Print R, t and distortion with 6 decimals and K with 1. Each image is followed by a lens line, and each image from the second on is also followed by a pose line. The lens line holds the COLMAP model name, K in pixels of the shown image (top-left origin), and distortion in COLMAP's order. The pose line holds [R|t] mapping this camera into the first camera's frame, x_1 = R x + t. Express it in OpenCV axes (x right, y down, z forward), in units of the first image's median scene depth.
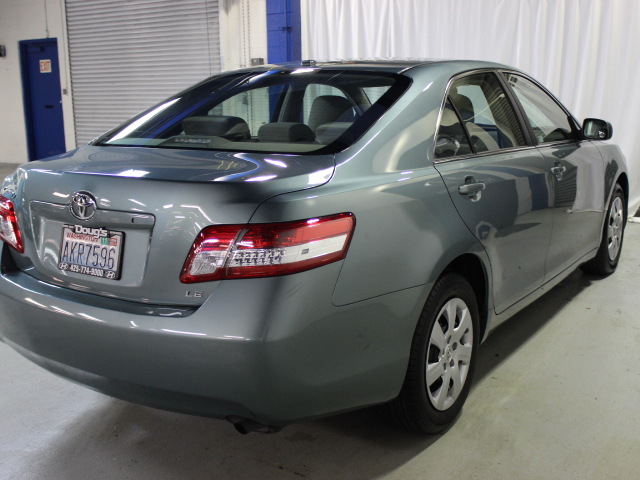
lens RADIAL K [[725.8, 0, 320.3], [0, 725.8, 239.0], [0, 0, 1]] dist [-0.009089, 0.000000]
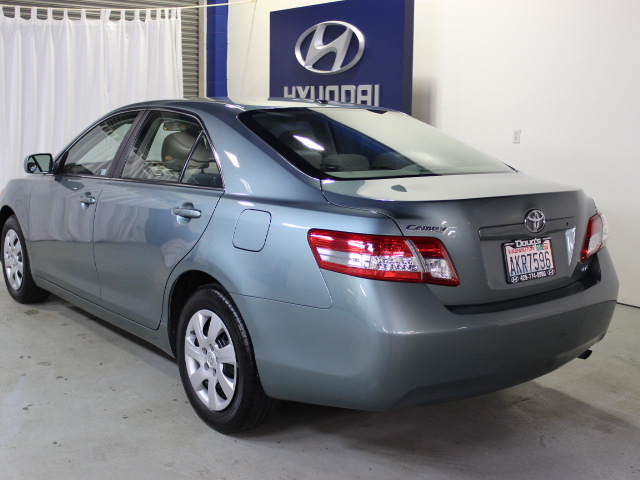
lens RADIAL K [[725.8, 0, 319.1], [0, 725.8, 241.0], [0, 0, 1]] dist [-0.009089, 0.000000]
pose [[0.310002, -0.126720, 0.942253, -1.556558], [0.179063, 0.981123, 0.073036, -0.163261], [-0.933721, 0.146081, 0.326841, 0.938726]]
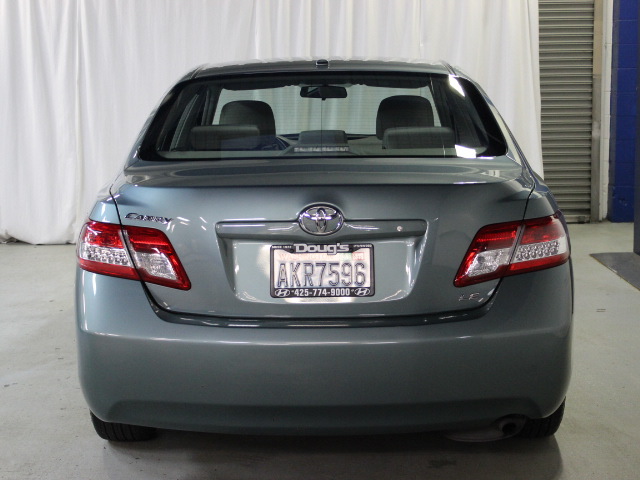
lens RADIAL K [[1094.7, 0, 320.2], [0, 1094.7, 240.0], [0, 0, 1]] dist [-0.025386, 0.000000]
pose [[0.837255, -0.072857, 0.541938, -1.061409], [0.111155, 0.993068, -0.038220, 0.030944], [-0.535396, 0.092239, 0.839549, -0.140372]]
